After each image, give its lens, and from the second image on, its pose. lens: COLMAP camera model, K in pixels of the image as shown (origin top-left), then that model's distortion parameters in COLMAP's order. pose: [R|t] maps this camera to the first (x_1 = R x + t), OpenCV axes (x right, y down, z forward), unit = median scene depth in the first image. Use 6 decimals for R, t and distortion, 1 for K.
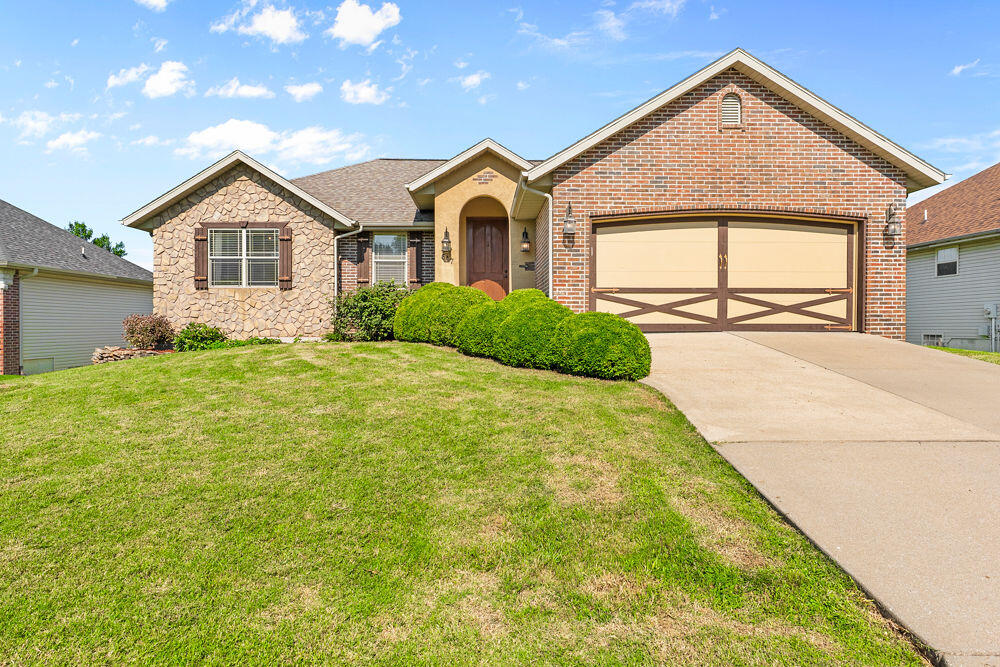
lens RADIAL K [[613.4, 0, 500.0], [0, 613.4, 333.5], [0, 0, 1]] dist [-0.003100, -0.000533]
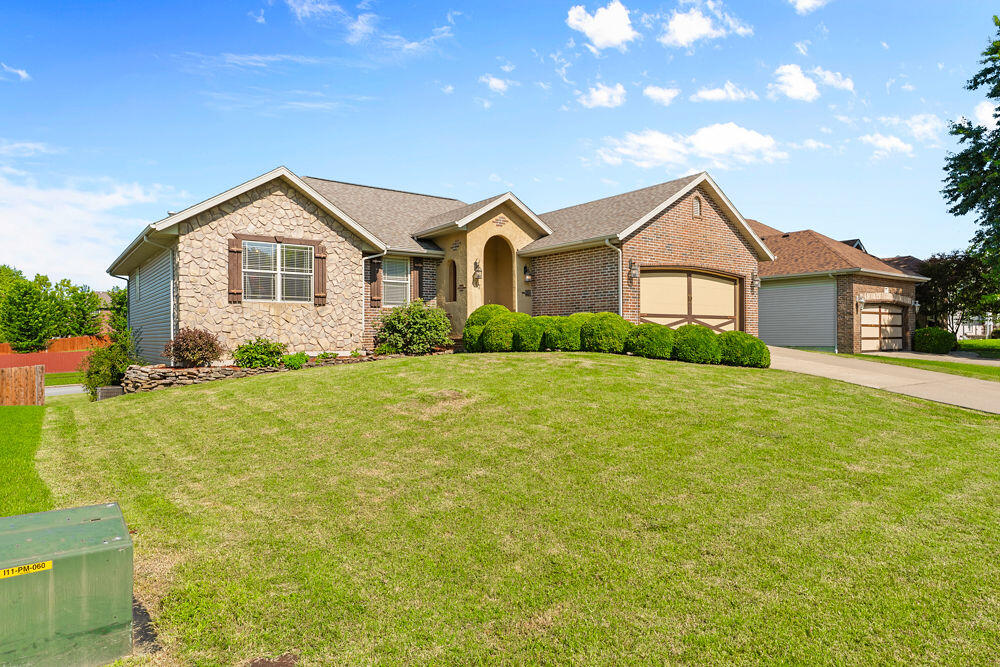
lens RADIAL K [[613.4, 0, 500.0], [0, 613.4, 333.5], [0, 0, 1]] dist [-0.003100, -0.000533]
pose [[0.817013, -0.000592, 0.576619, -0.699541], [0.012369, 0.999787, -0.016498, -0.003414], [-0.576486, 0.020611, 0.816847, -0.020424]]
